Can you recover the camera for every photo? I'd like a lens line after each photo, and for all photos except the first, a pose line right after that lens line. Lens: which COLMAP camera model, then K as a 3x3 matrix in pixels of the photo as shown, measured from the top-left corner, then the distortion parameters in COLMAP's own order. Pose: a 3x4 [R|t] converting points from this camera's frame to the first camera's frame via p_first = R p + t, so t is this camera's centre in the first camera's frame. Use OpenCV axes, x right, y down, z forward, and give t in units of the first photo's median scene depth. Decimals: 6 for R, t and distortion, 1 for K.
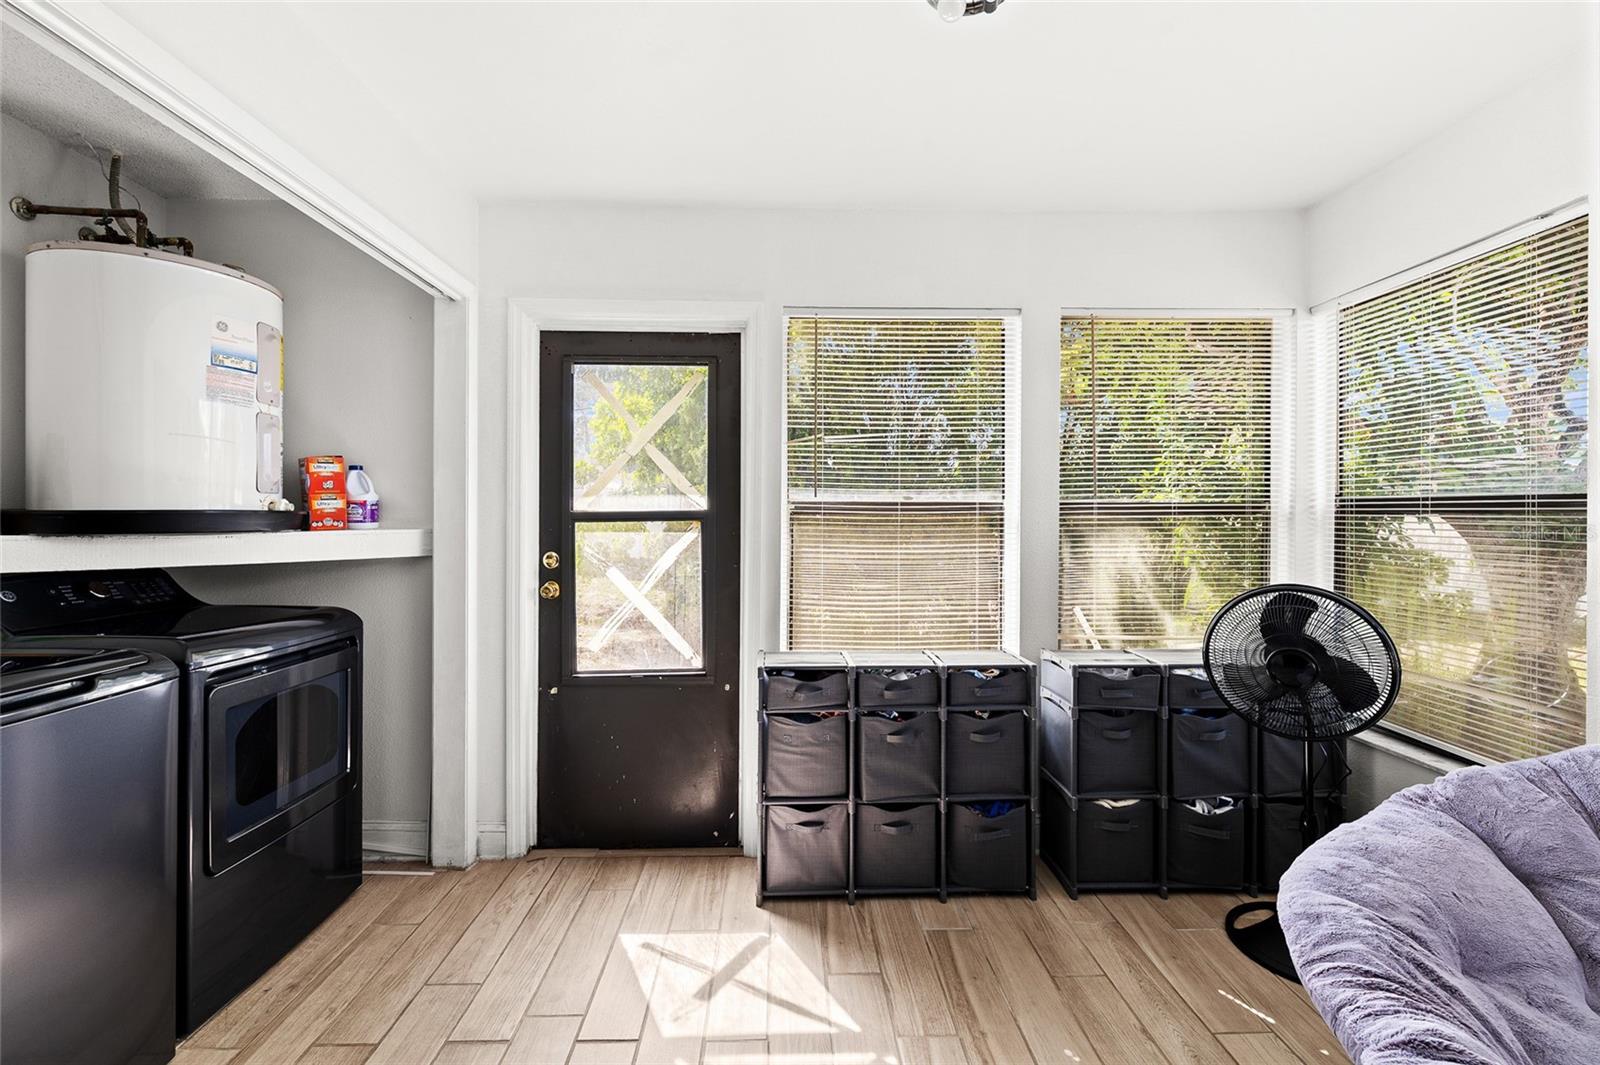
lens RADIAL K [[675.0, 0, 796.0], [0, 675.0, 518.2], [0, 0, 1]] dist [-0.000782, 0.000122]
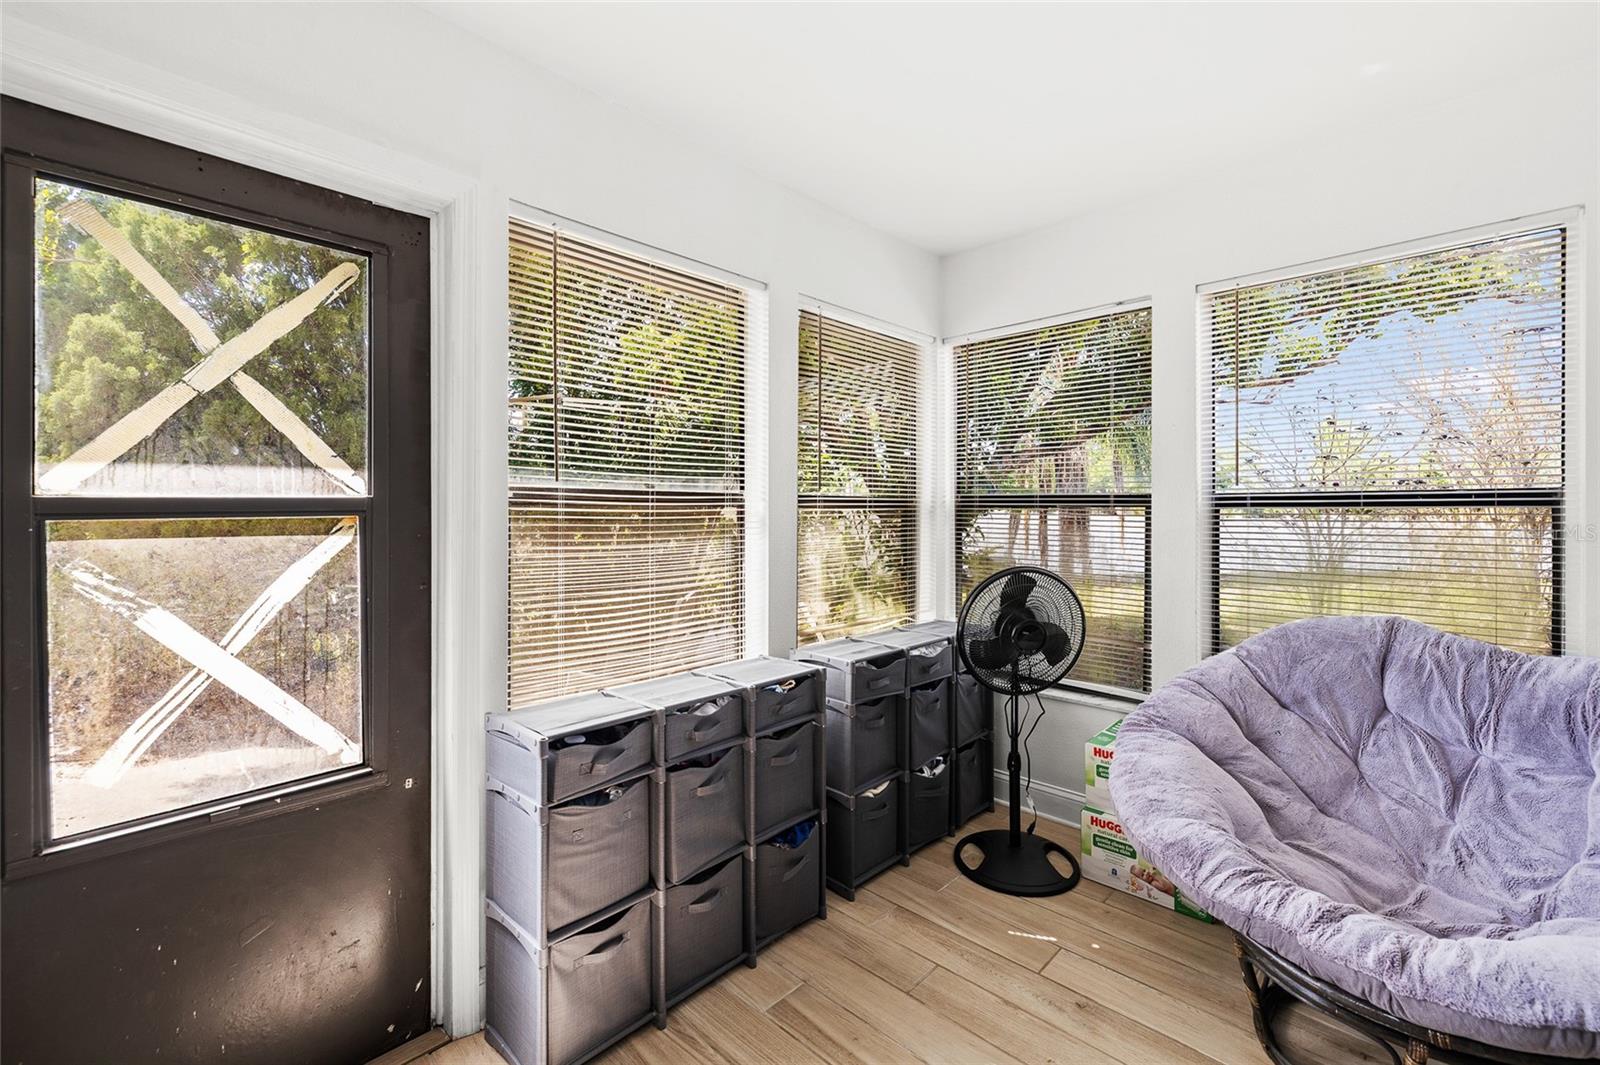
lens RADIAL K [[675.0, 0, 796.0], [0, 675.0, 518.2], [0, 0, 1]] dist [-0.000782, 0.000122]
pose [[0.716652, -0.006948, 0.697397, -0.317263], [0.001553, 0.999964, 0.008367, 0.001773], [-0.697430, -0.004913, 0.716637, 0.349533]]
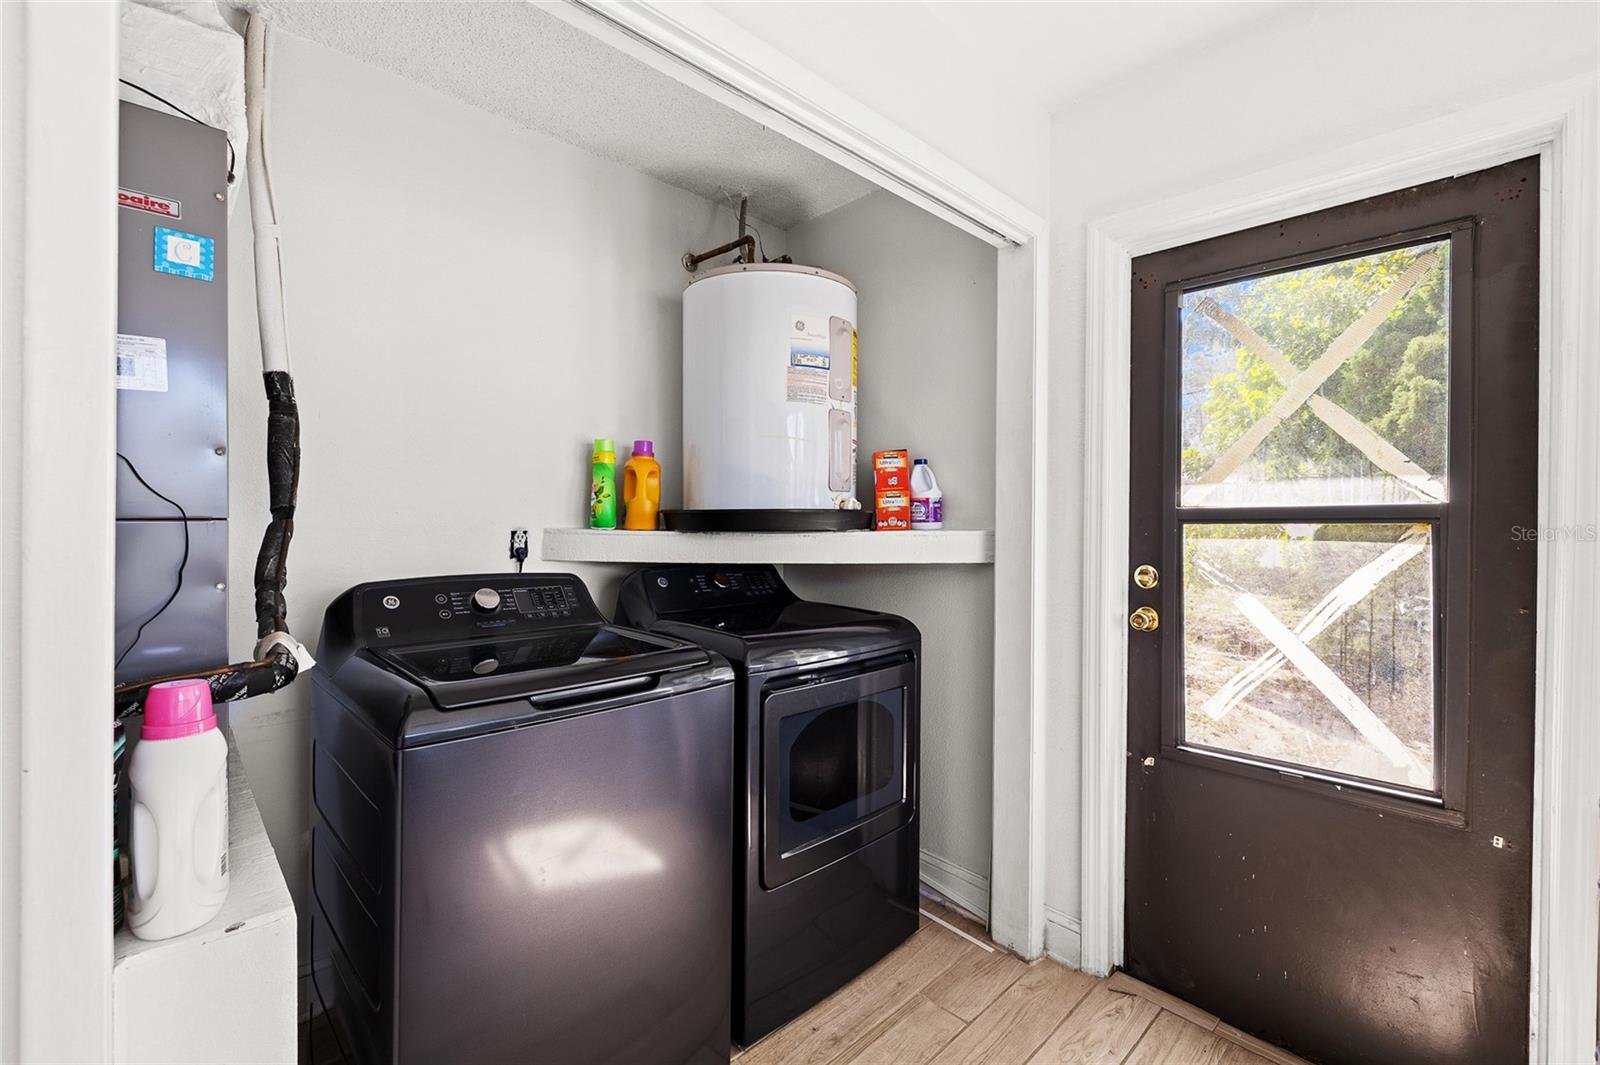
lens RADIAL K [[680.8, 0, 799.5], [0, 680.8, 521.1], [0, 0, 1]] dist [-0.000522, 0.000237]
pose [[0.674234, 0.005073, -0.738500, -0.089830], [-0.003595, 0.999987, 0.003587, 0.002166], [0.738509, 0.000237, 0.674244, 0.277773]]
